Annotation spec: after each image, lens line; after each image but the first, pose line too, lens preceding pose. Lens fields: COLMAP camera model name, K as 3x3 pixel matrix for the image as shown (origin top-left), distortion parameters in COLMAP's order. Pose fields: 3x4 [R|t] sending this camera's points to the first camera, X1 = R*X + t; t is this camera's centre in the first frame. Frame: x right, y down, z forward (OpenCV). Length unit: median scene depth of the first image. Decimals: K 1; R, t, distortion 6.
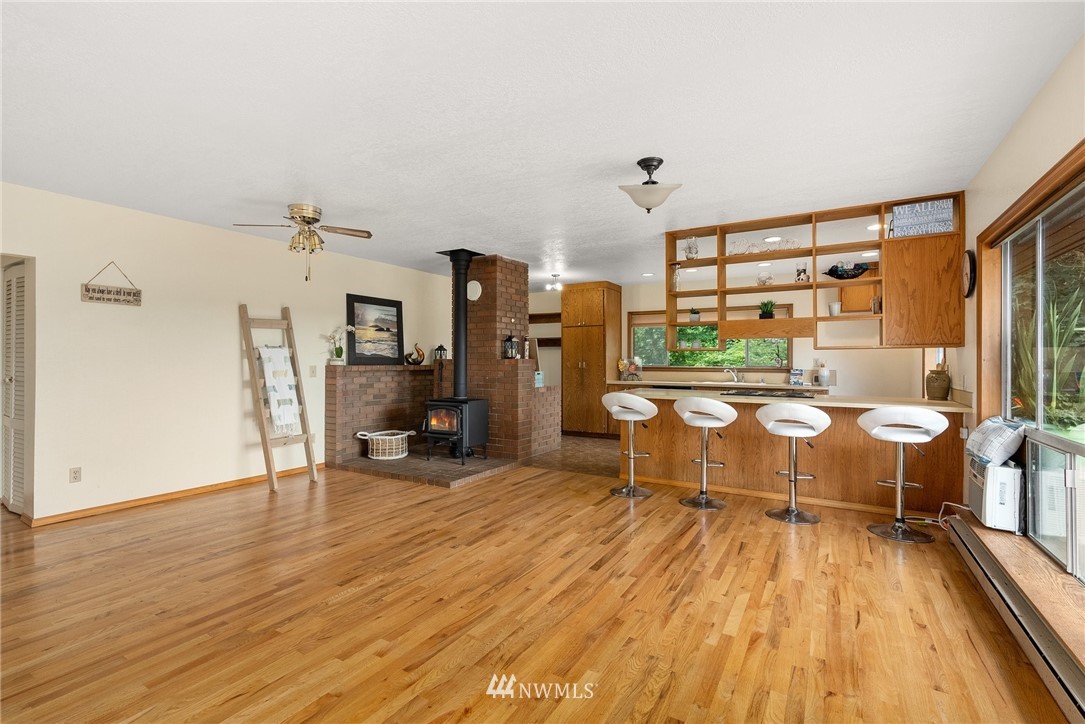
lens RADIAL K [[499.2, 0, 540.7], [0, 499.2, 361.9], [0, 0, 1]] dist [-0.002662, 0.000907]
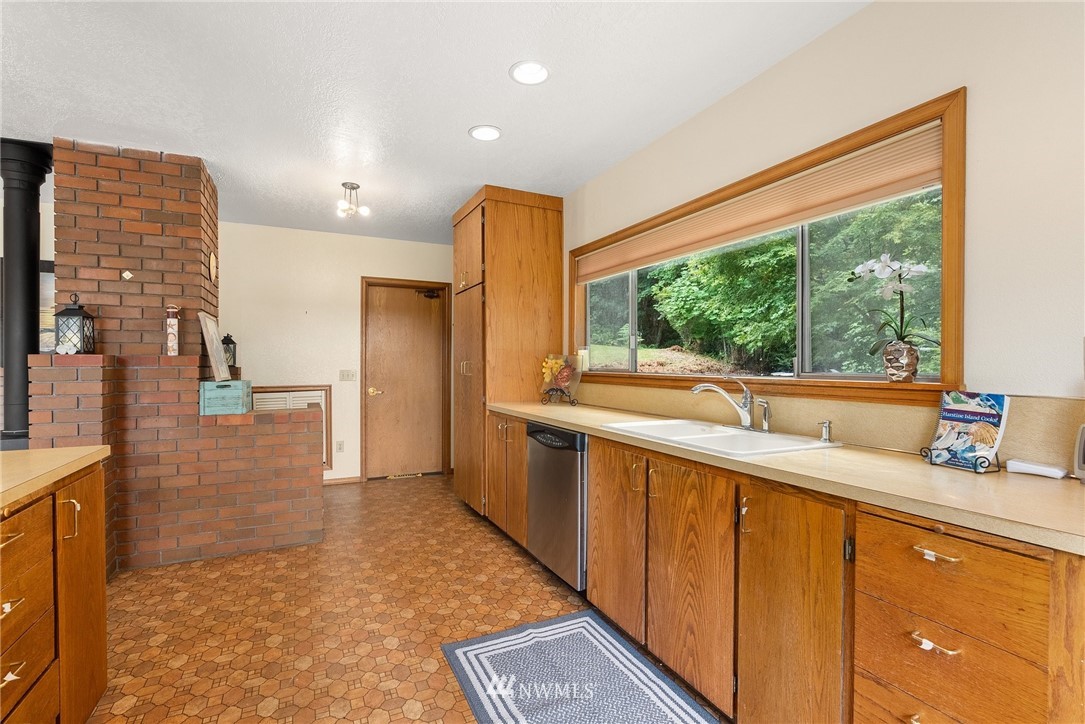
lens RADIAL K [[499.2, 0, 542.5], [0, 499.2, 369.3], [0, 0, 1]] dist [-0.002662, 0.000907]
pose [[0.828737, 0.004704, -0.559618, 0.482626], [0.000360, 0.999960, 0.008938, 0.003262], [0.559638, -0.007609, 0.828702, 0.730012]]
